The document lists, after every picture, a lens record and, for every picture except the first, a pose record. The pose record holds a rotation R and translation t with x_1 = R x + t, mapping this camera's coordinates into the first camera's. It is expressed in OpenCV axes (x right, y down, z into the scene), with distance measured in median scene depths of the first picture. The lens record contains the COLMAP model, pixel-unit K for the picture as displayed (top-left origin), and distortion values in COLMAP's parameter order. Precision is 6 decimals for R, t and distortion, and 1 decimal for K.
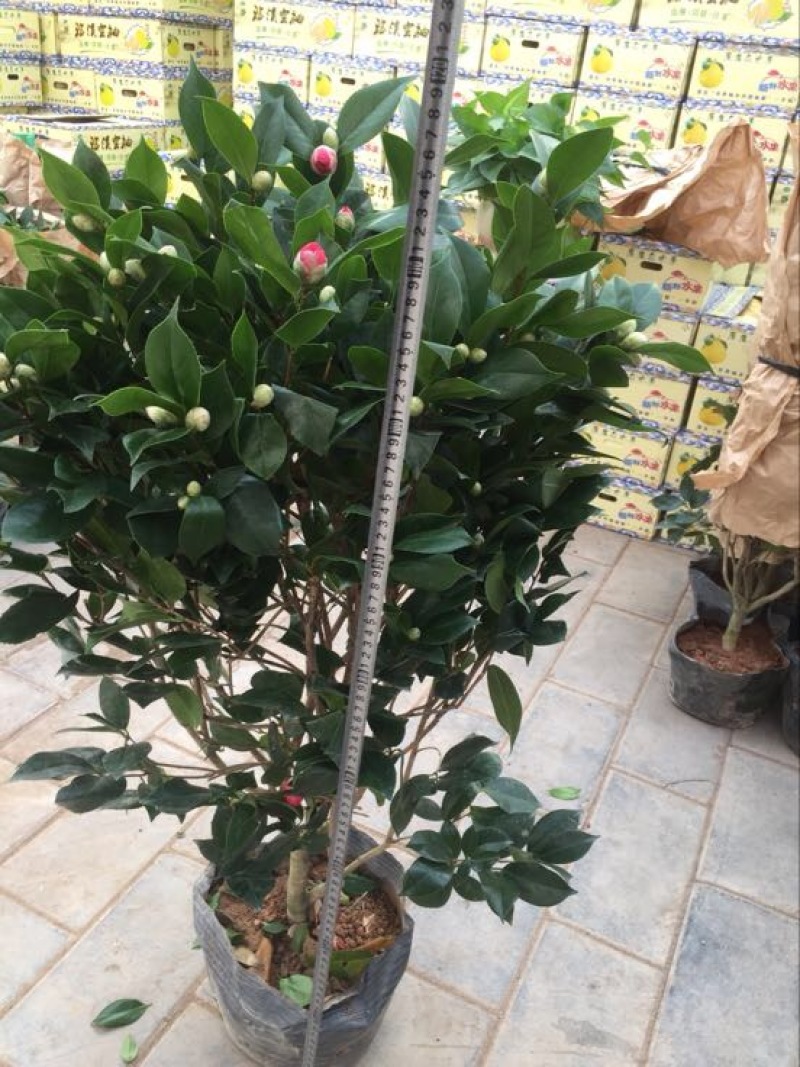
lens RADIAL K [[879.7, 0, 408.1], [0, 879.7, 532.7], [0, 0, 1]] dist [0.004296, -0.021599]
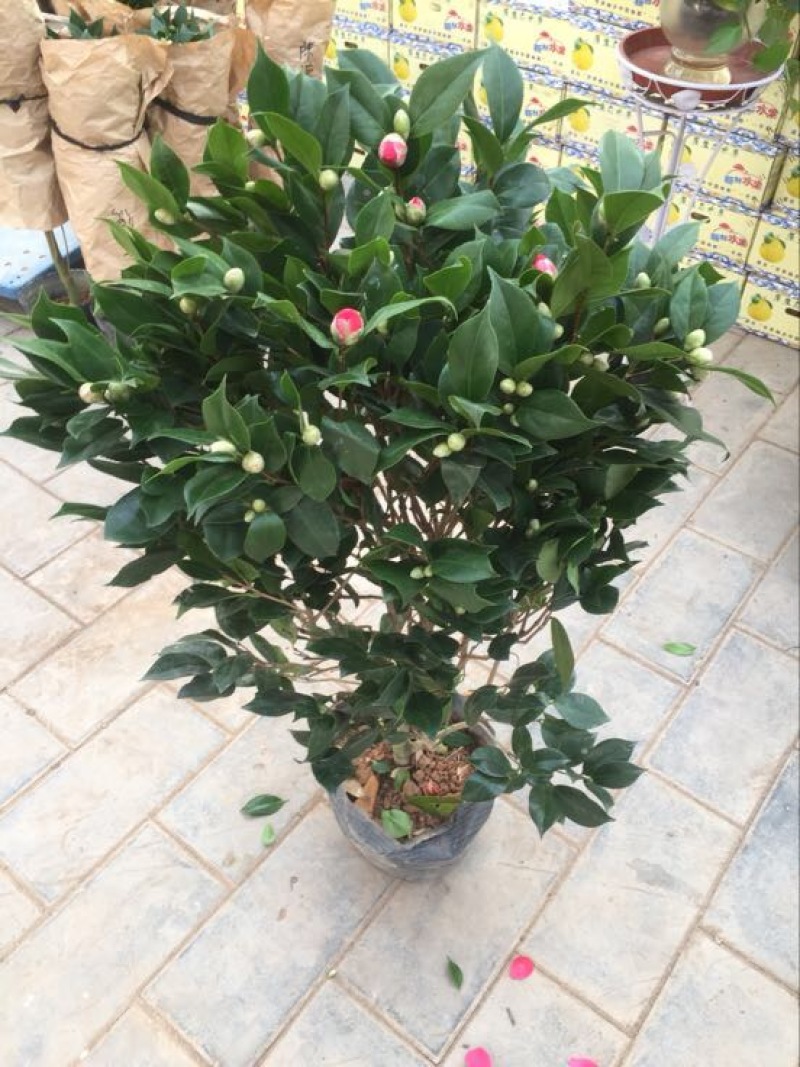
lens RADIAL K [[880.9, 0, 413.0], [0, 880.9, 529.8], [0, 0, 1]] dist [0.009786, 0.003130]
pose [[0.976882, 0.081405, -0.197675, 0.089343], [-0.022504, 0.958683, 0.283586, -0.176506], [0.212593, -0.272582, 0.938351, -0.009419]]
